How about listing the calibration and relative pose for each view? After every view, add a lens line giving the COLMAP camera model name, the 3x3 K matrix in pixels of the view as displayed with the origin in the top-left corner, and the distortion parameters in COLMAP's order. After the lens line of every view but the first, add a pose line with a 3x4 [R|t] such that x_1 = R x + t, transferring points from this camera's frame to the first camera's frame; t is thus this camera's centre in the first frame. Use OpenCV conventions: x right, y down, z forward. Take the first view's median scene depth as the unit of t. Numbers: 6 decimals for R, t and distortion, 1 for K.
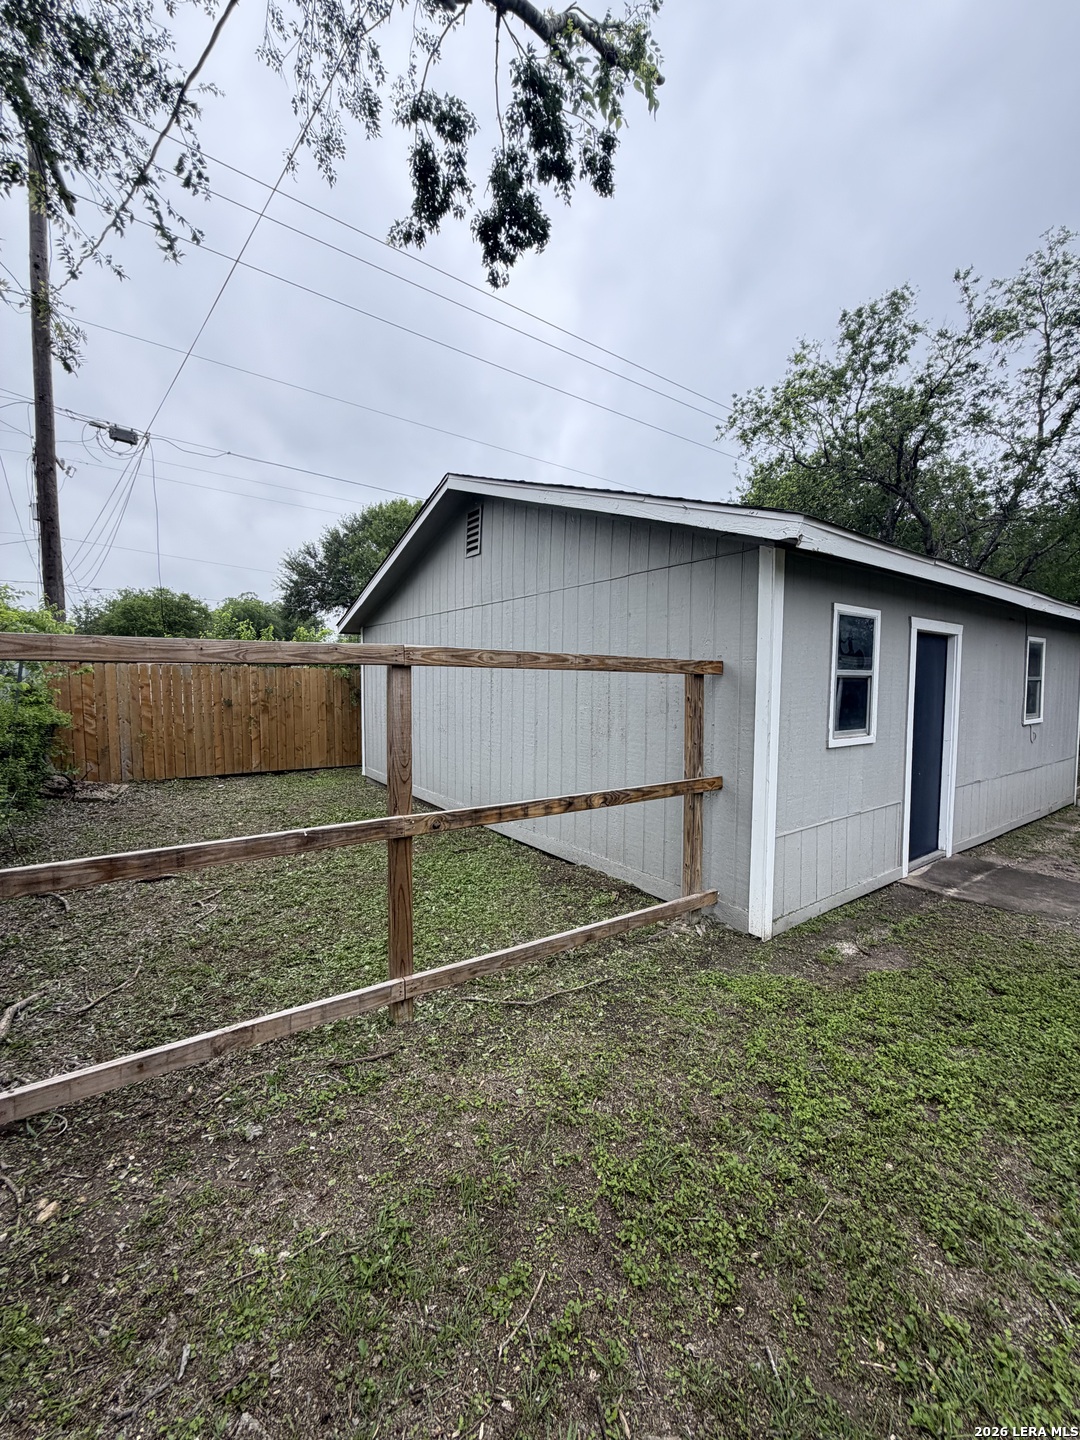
lens RADIAL K [[576.0, 0, 540.0], [0, 576.0, 720.0], [0, 0, 1]] dist [0.005998, -0.000241]
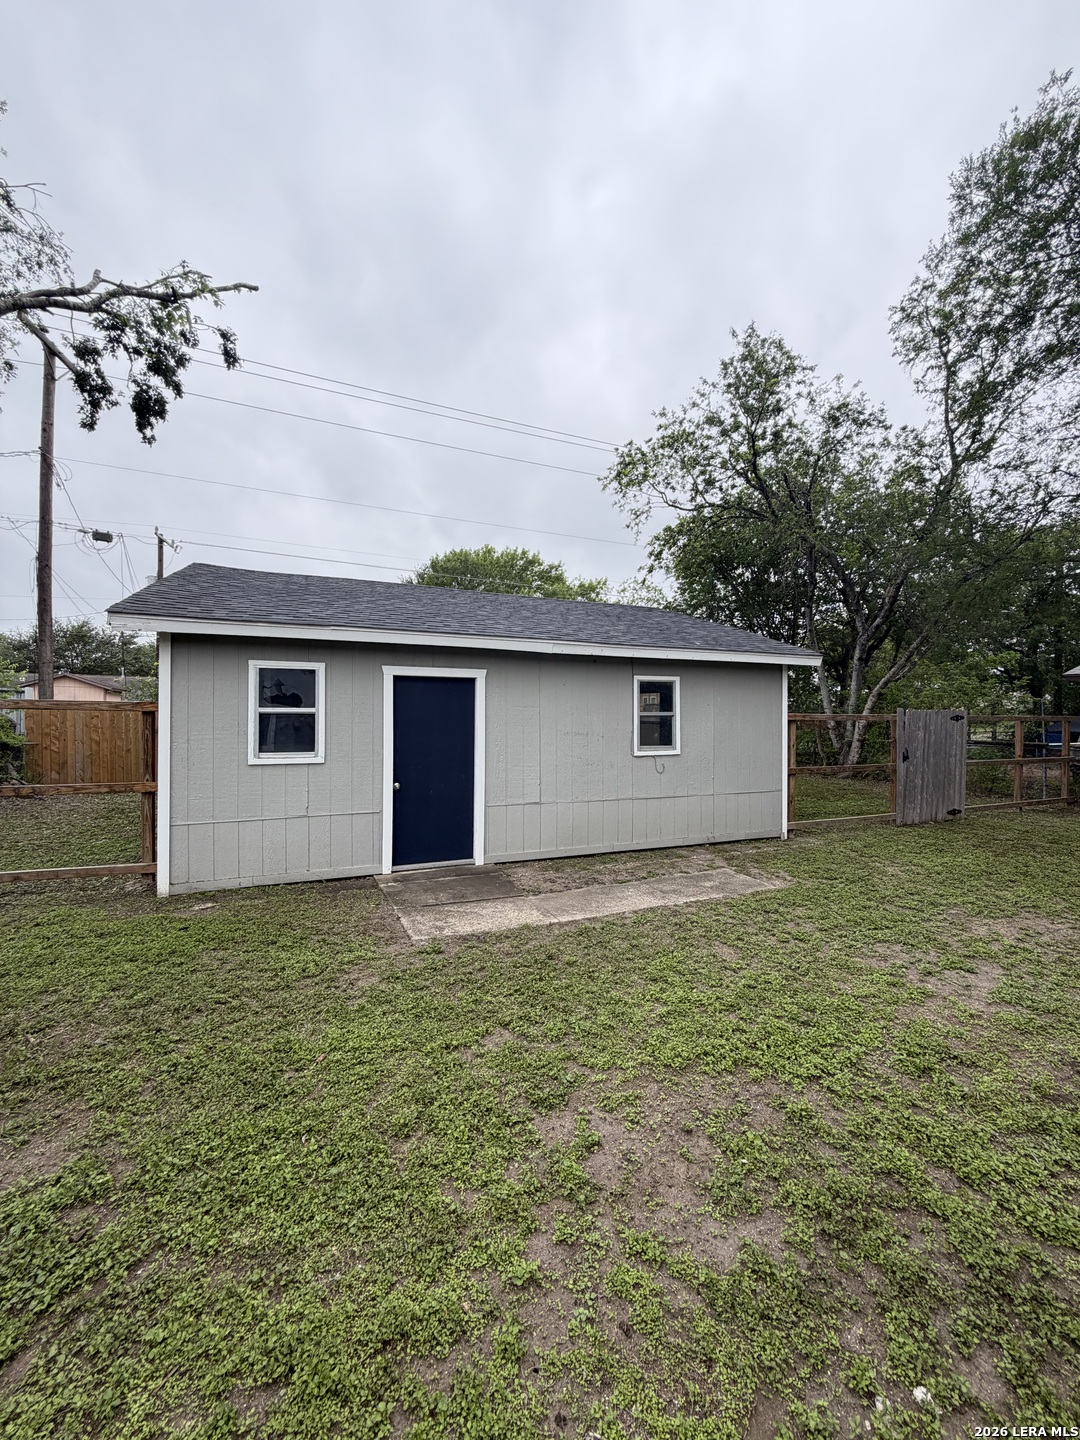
lens RADIAL K [[576.0, 0, 540.0], [0, 576.0, 720.0], [0, 0, 1]] dist [0.005998, -0.000241]
pose [[0.971568, 0.005361, -0.236701, 0.685234], [-0.018149, 0.998488, -0.051880, 0.000335], [0.236065, 0.054701, 0.970196, -0.079687]]
